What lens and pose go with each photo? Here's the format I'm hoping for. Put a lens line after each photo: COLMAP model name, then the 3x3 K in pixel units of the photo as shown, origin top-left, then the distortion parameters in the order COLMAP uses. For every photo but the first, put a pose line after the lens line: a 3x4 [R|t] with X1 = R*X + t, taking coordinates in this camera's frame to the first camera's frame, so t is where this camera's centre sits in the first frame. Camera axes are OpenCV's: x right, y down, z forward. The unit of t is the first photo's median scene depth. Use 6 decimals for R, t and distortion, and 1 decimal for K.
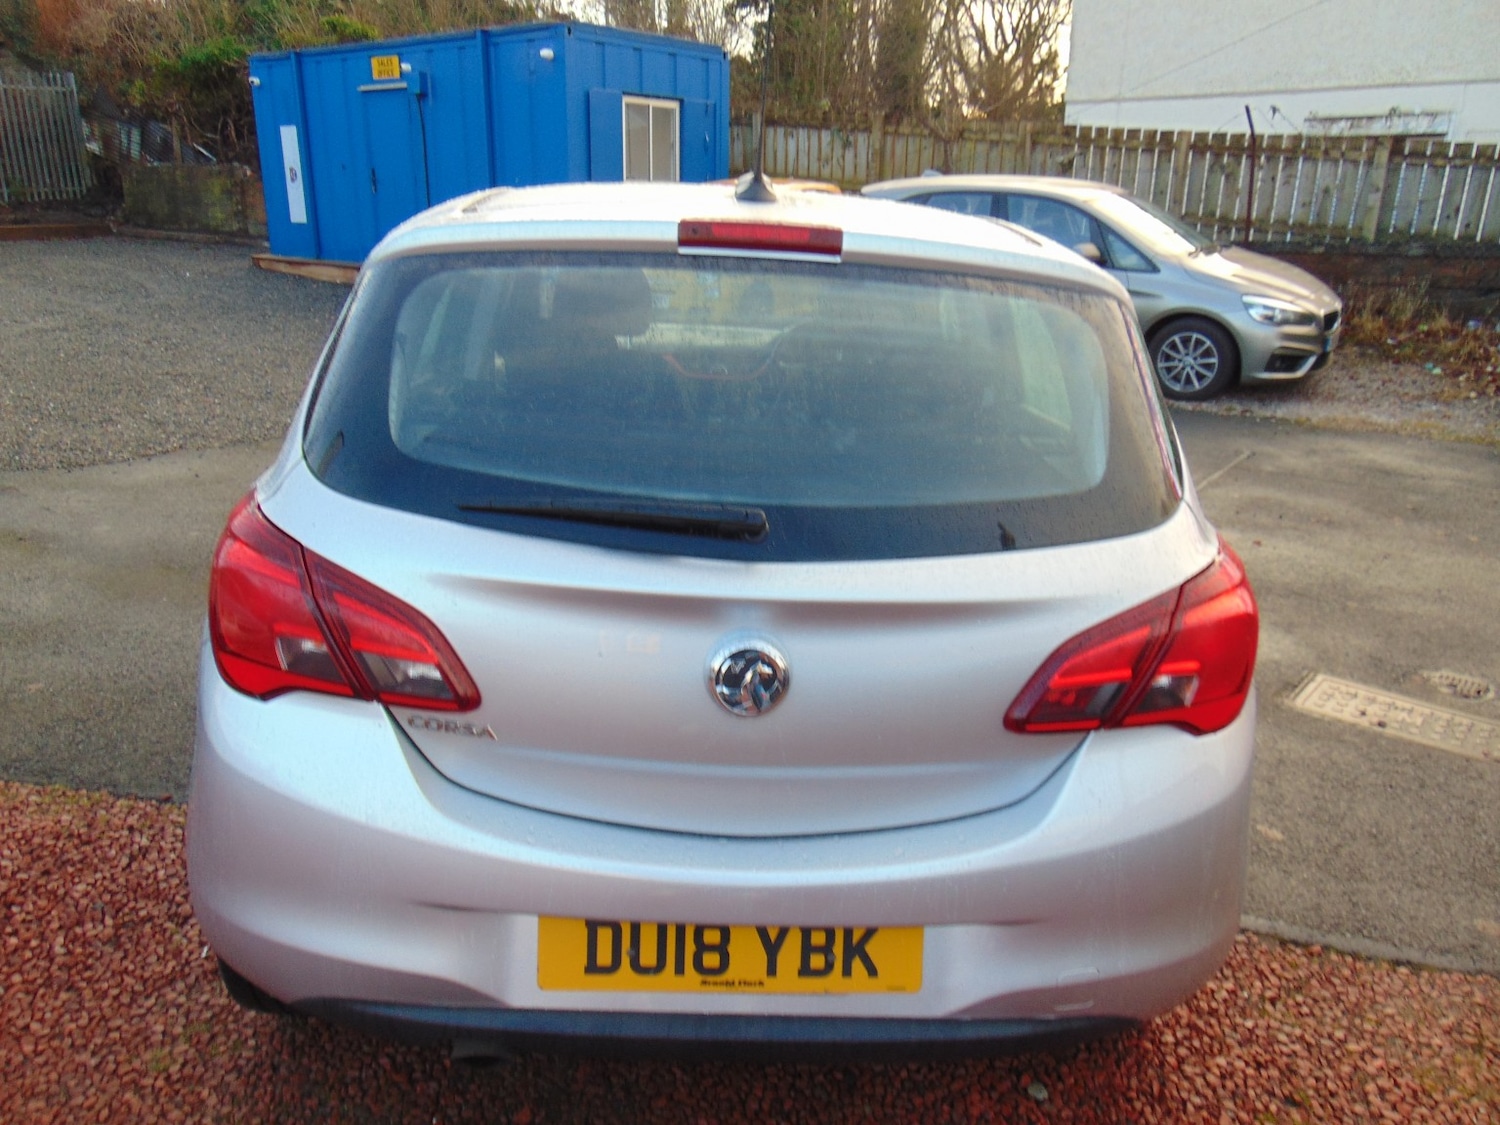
lens RADIAL K [[1147.2, 0, 750.2], [0, 1147.2, 554.7], [0, 0, 1]] dist [-0.007676, 0.045457]
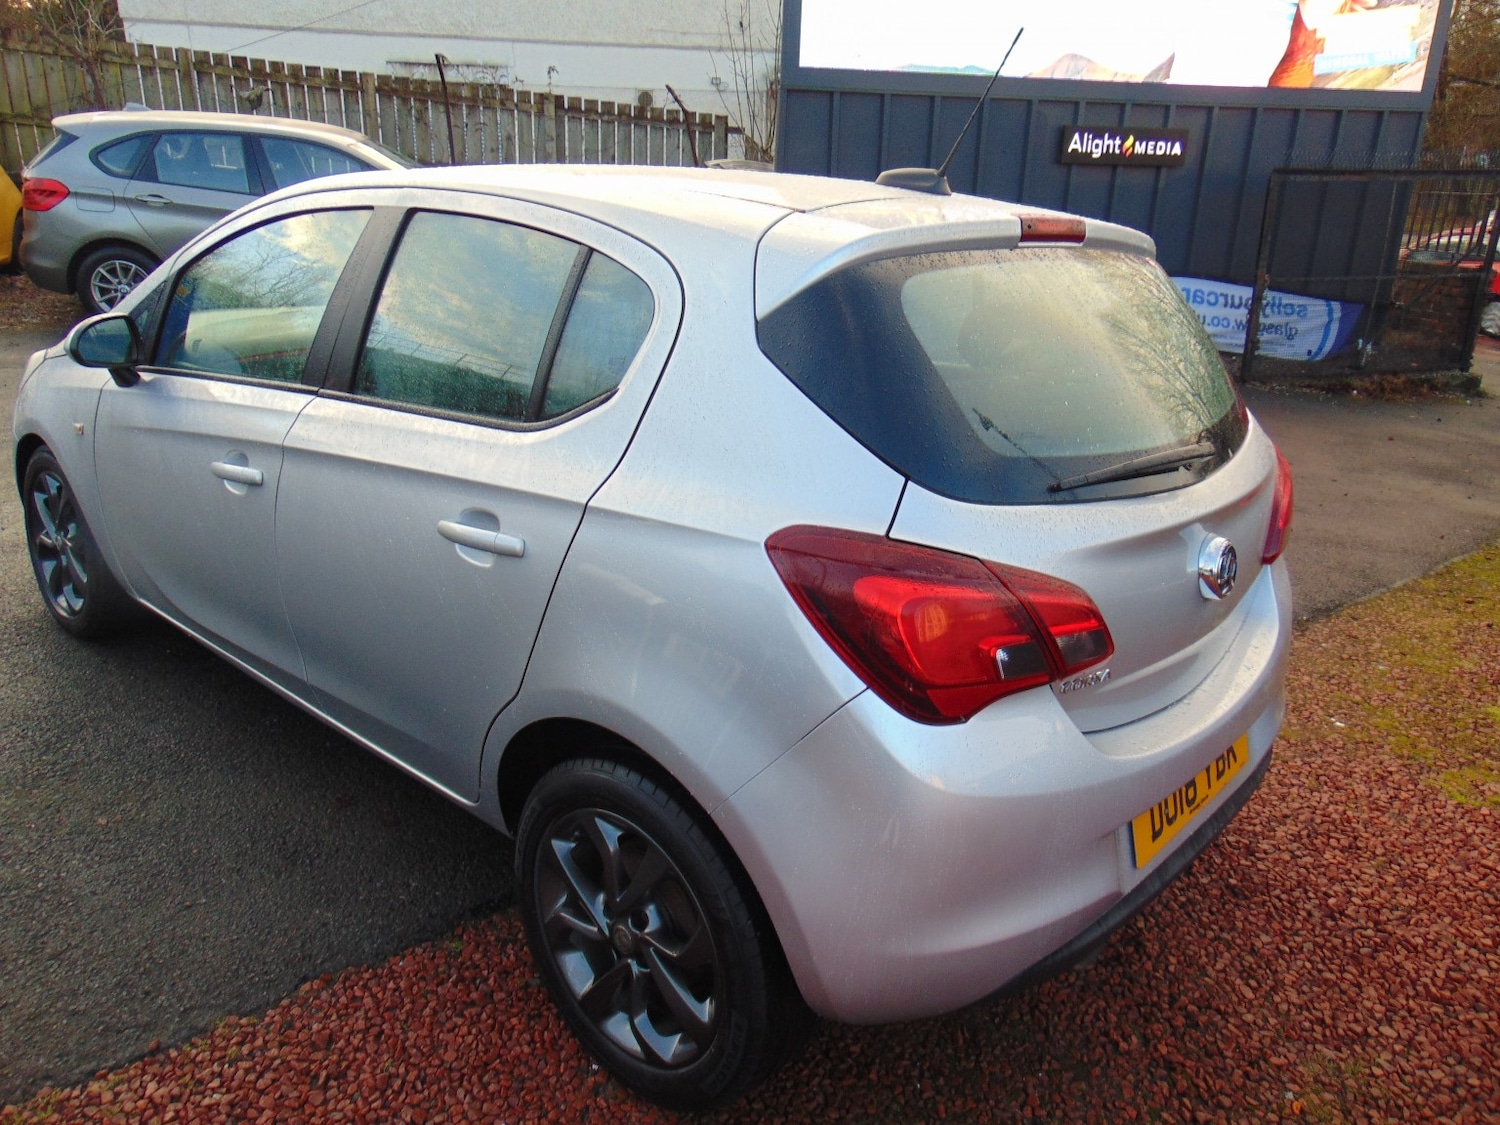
lens RADIAL K [[1134.9, 0, 747.5], [0, 1134.9, 564.3], [0, 0, 1]] dist [-0.010251, 0.044259]
pose [[0.689195, -0.237912, 0.684403, -0.195982], [0.192137, 0.970750, 0.143970, -0.029949], [-0.698637, 0.032275, 0.714748, 0.068005]]
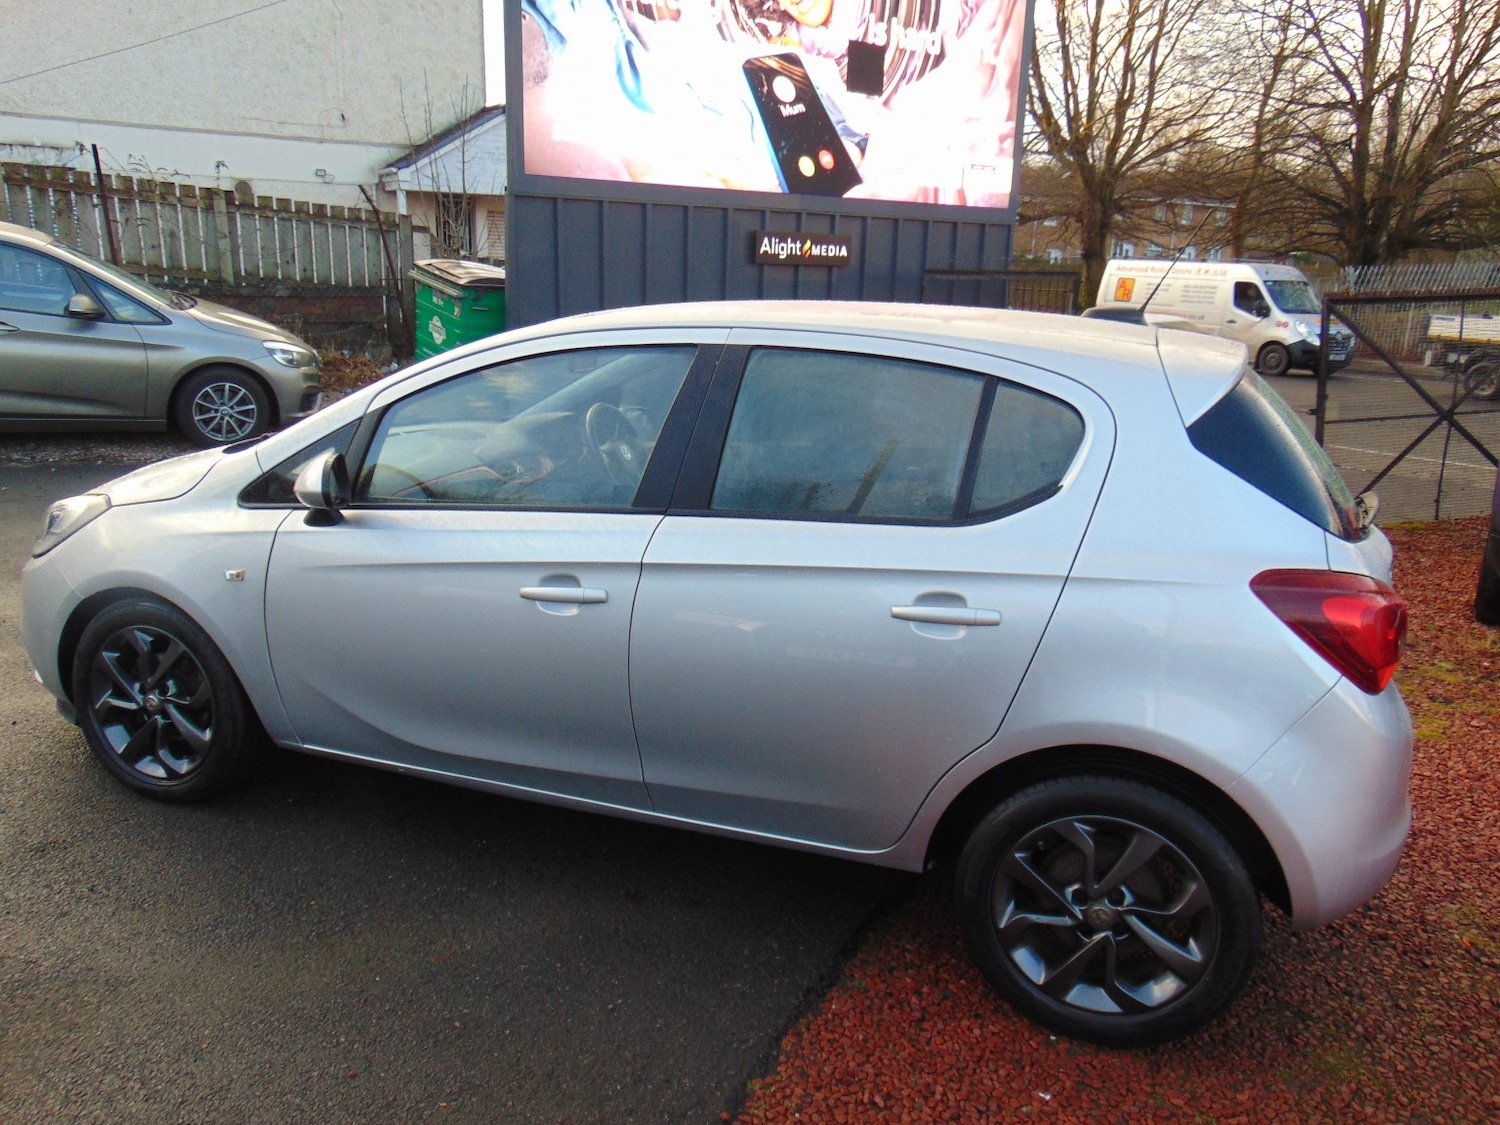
lens RADIAL K [[1147.2, 0, 750.2], [0, 1147.2, 554.7], [0, 0, 1]] dist [-0.007676, 0.045457]
pose [[0.353034, -0.235970, 0.905365, -0.323948], [0.246555, 0.956932, 0.153270, -0.074562], [-0.902540, 0.169112, 0.396009, 0.180692]]
